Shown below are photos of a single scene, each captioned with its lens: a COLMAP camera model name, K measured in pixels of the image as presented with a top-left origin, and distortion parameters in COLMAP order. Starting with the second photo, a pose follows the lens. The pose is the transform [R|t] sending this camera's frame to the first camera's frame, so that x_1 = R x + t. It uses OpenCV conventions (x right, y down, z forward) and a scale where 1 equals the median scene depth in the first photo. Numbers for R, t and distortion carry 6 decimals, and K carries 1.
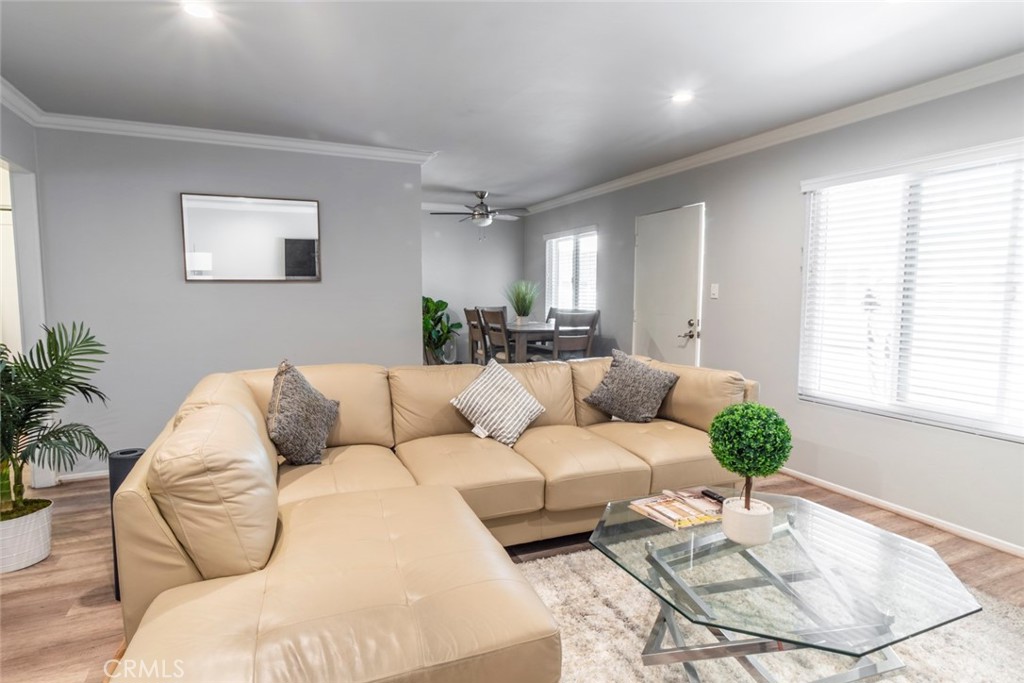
lens RADIAL K [[546.2, 0, 508.6], [0, 546.2, 343.2], [0, 0, 1]] dist [0.016545, -0.002048]
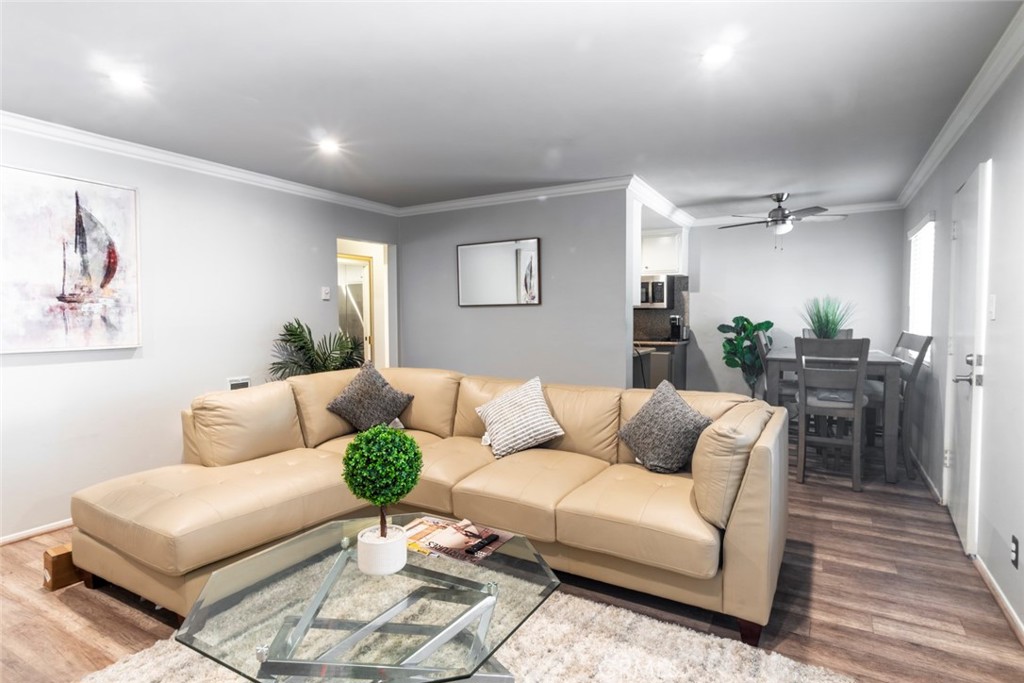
lens RADIAL K [[546.2, 0, 511.8], [0, 546.2, 335.9], [0, 0, 1]] dist [0.016545, -0.002048]
pose [[0.592800, 0.026349, -0.804918, 0.413221], [-0.066570, 0.997647, -0.016369, -0.015384], [0.802593, 0.063287, 0.593160, 0.180709]]
